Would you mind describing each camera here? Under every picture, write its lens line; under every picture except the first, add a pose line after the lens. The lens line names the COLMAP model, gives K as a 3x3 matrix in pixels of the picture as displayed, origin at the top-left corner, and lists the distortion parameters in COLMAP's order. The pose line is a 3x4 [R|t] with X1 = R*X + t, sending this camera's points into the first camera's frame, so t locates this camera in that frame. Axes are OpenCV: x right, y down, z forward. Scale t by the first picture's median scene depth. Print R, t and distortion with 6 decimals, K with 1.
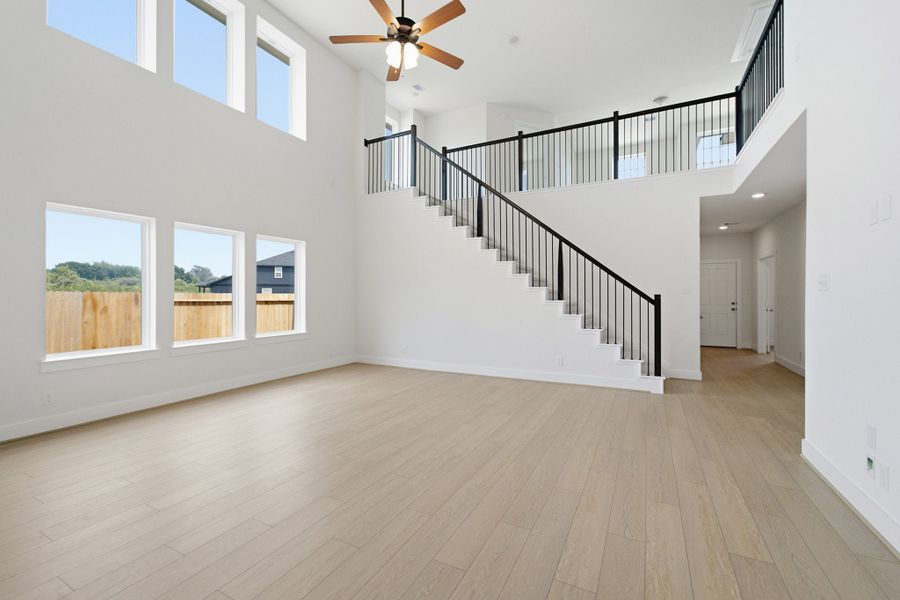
lens RADIAL K [[378.0, 0, 451.7], [0, 378.0, 296.8], [0, 0, 1]] dist [-0.020270, 0.000643]
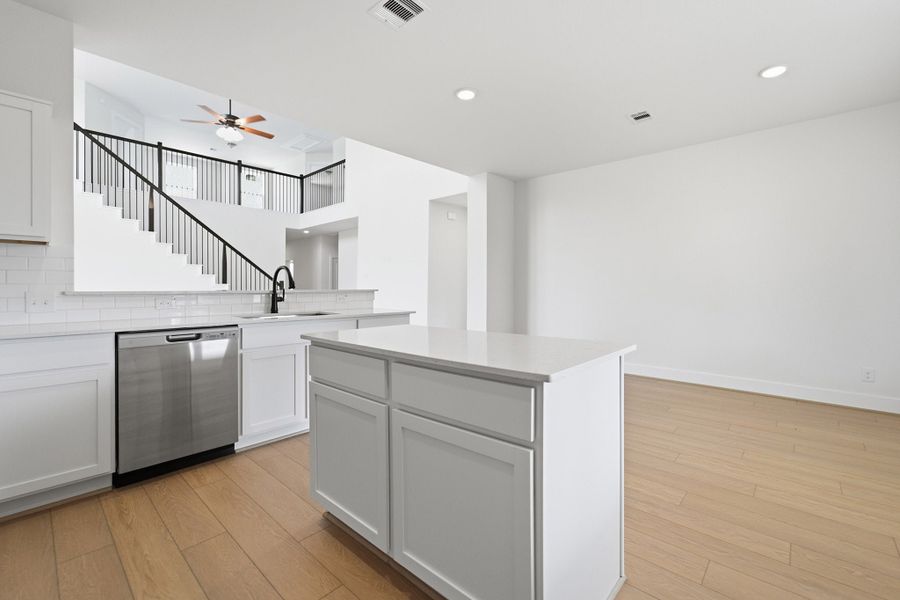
lens RADIAL K [[380.3, 0, 447.7], [0, 380.3, 298.5], [0, 0, 1]] dist [0.000112, 0.000359]
pose [[0.258057, -0.031796, 0.965606, -0.928164], [0.007285, 0.999494, 0.030965, 0.026043], [-0.966102, -0.000957, 0.258158, -0.239722]]
